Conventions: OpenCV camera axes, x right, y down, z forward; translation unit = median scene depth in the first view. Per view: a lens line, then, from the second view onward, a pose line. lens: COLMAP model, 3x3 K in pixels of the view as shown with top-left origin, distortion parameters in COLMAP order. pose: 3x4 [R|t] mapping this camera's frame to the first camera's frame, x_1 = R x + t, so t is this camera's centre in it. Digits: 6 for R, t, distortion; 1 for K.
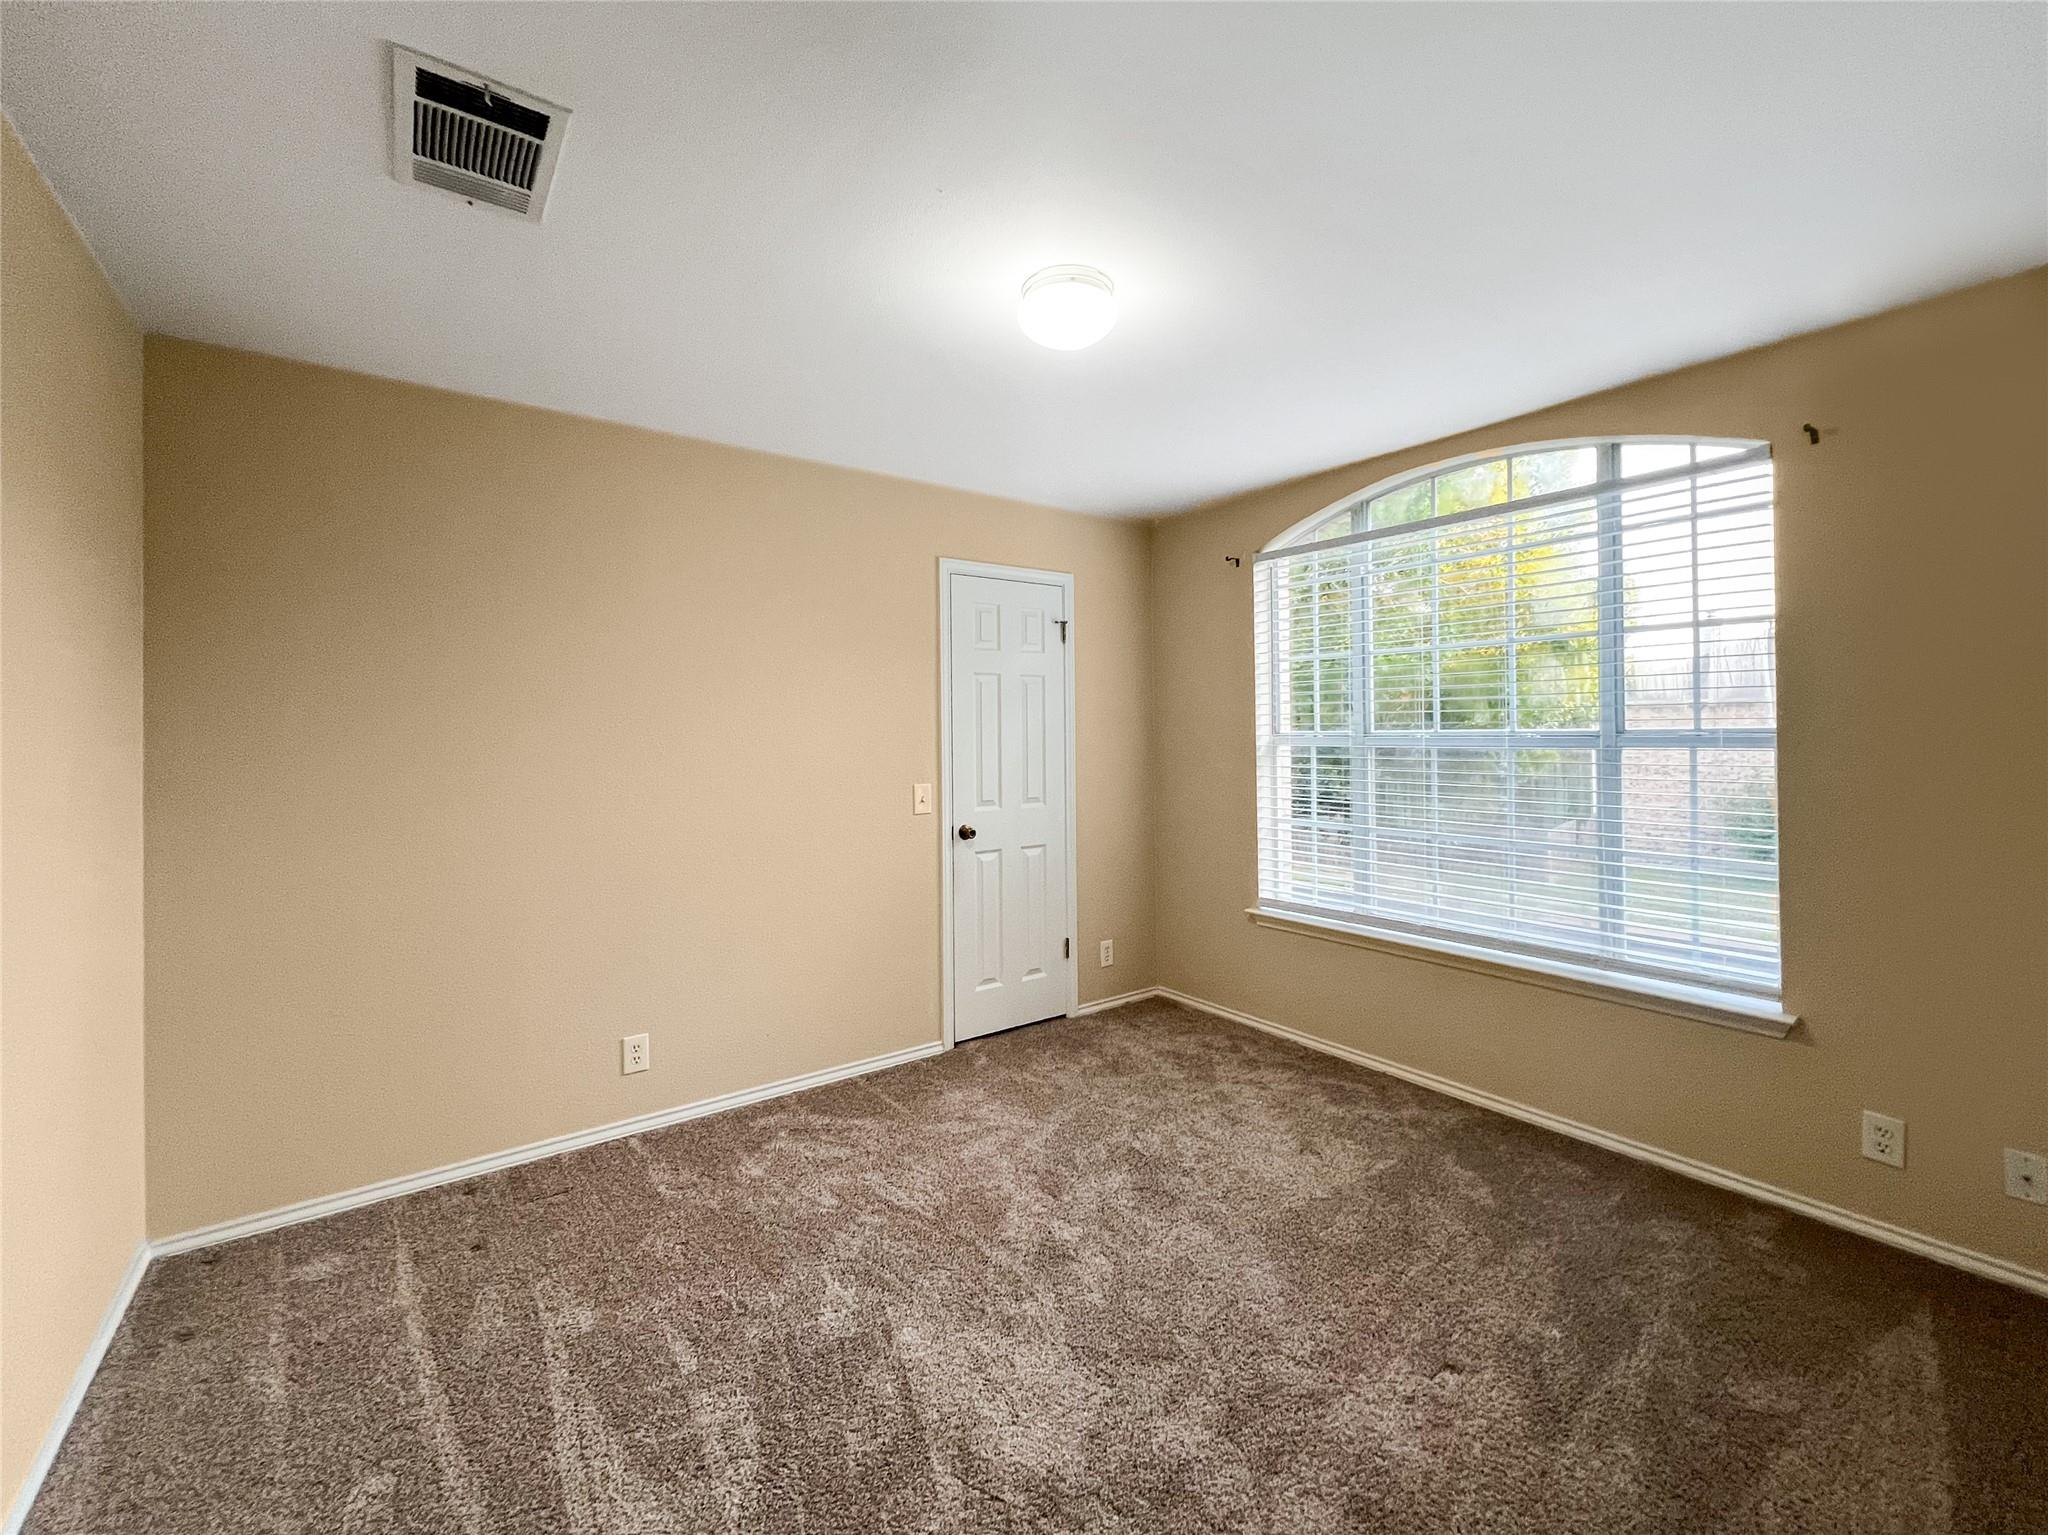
lens RADIAL K [[837.4, 0, 1025.0], [0, 837.4, 737.1], [0, 0, 1]] dist [0.000945, 0.000010]
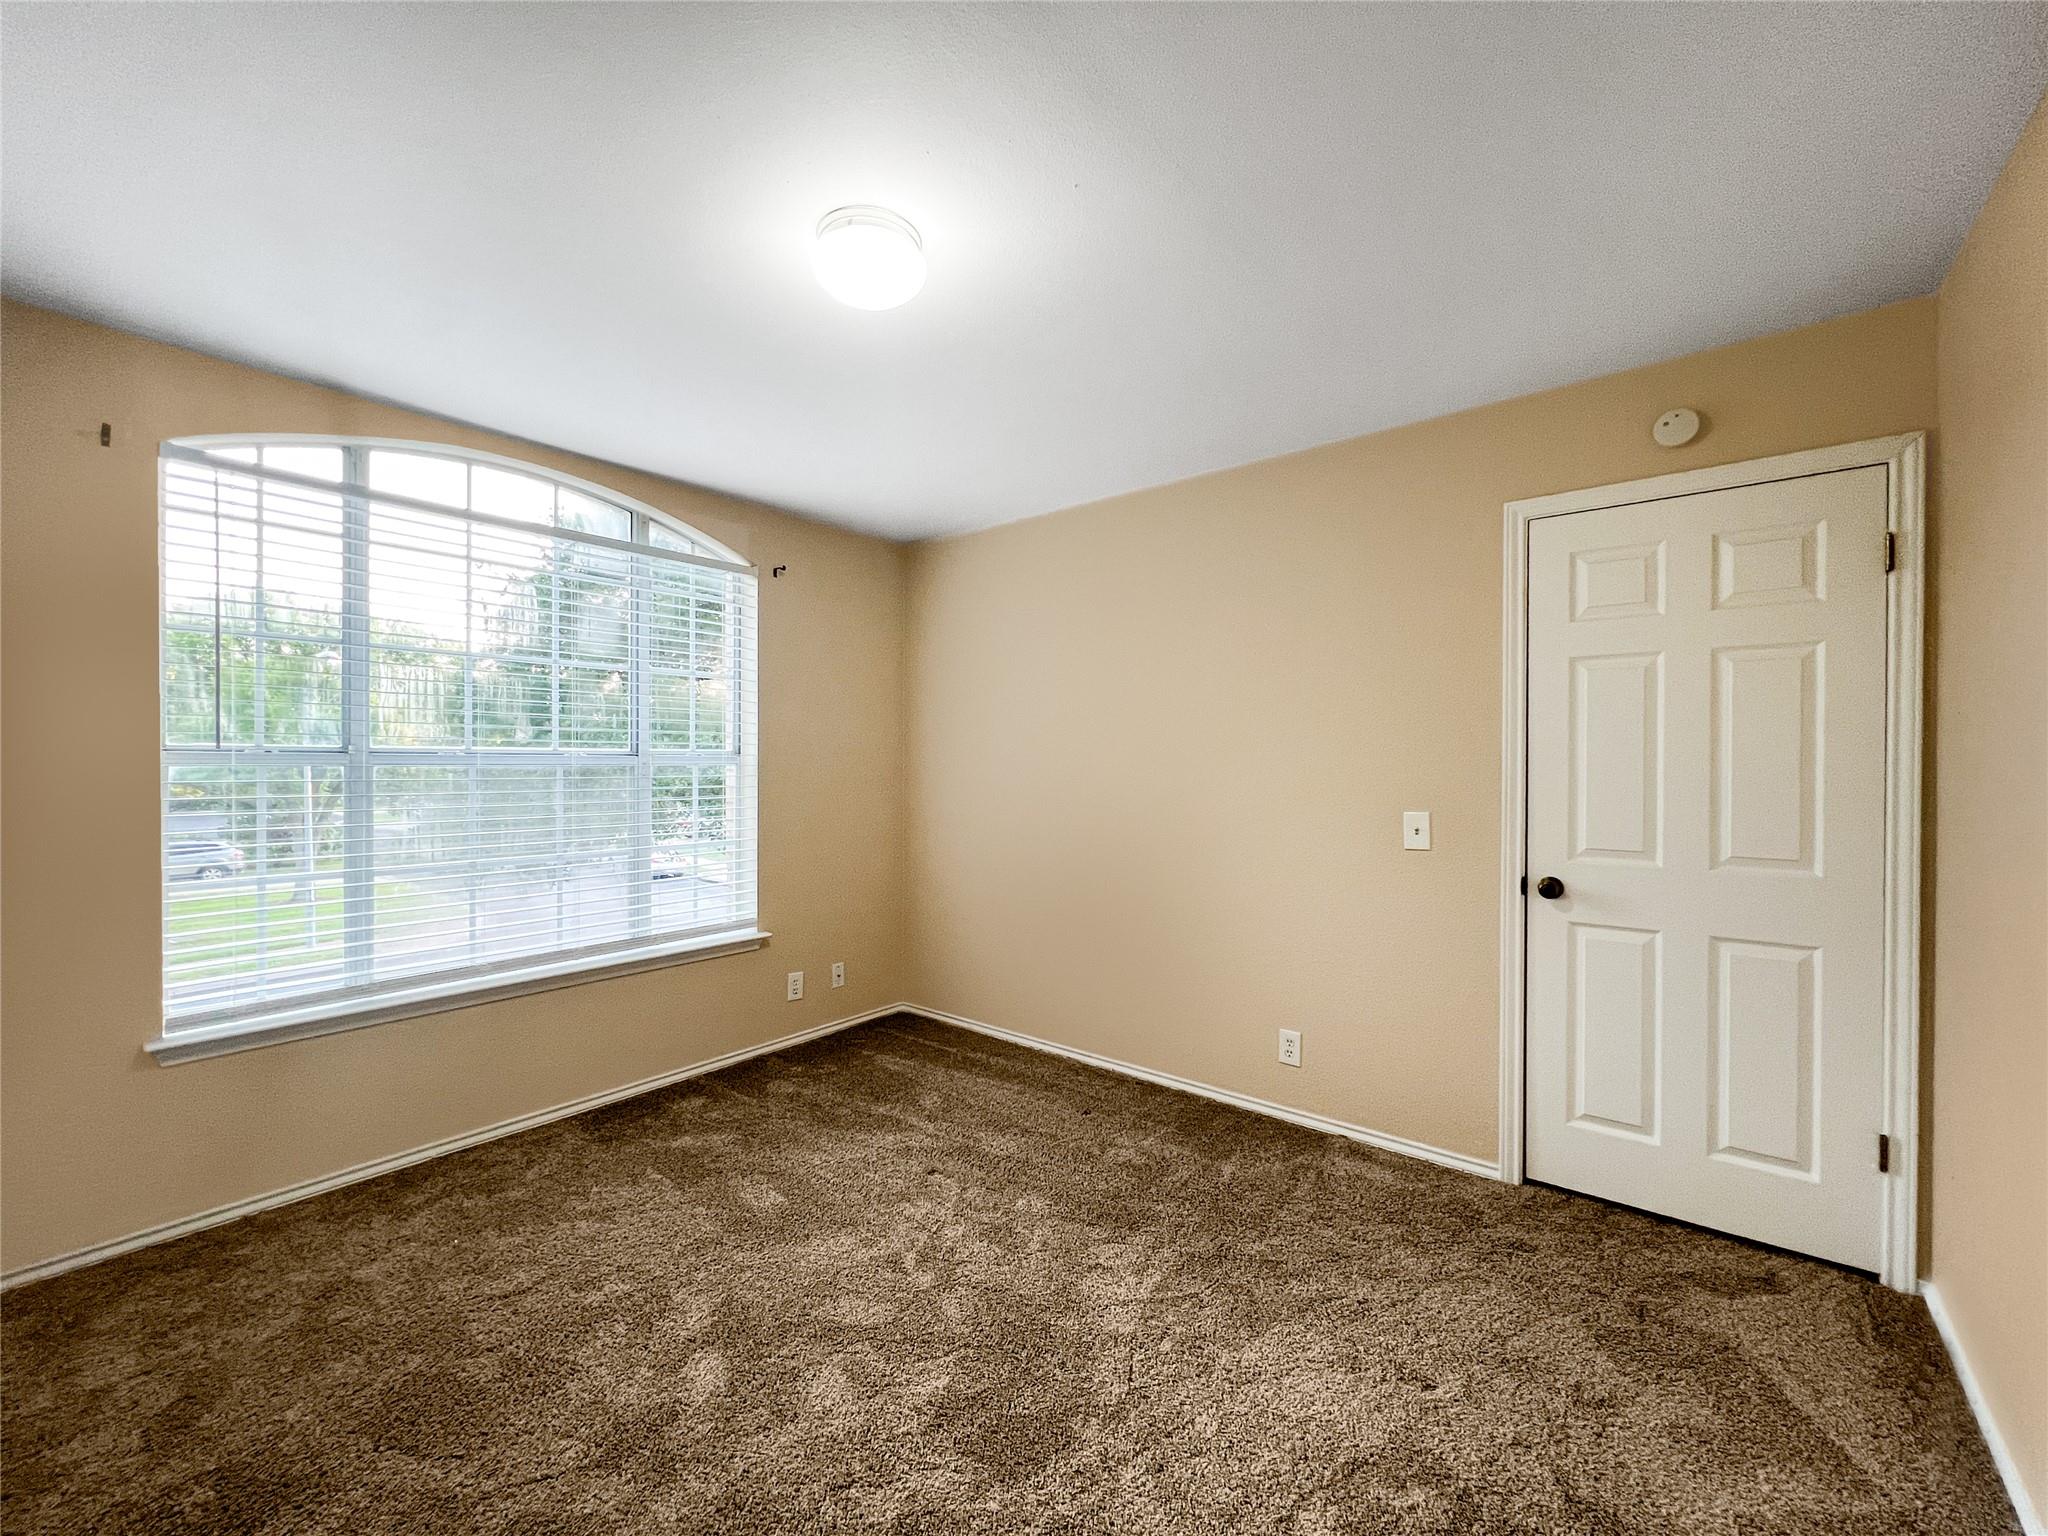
lens RADIAL K [[825.7, 0, 1024.0], [0, 825.7, 768.0], [0, 0, 1]] dist [-0.001408, -0.000006]
pose [[-0.244432, -0.006233, 0.969646, -0.566277], [-0.004726, 0.999975, 0.005236, 0.008138], [-0.969655, -0.003303, -0.244455, 0.707533]]
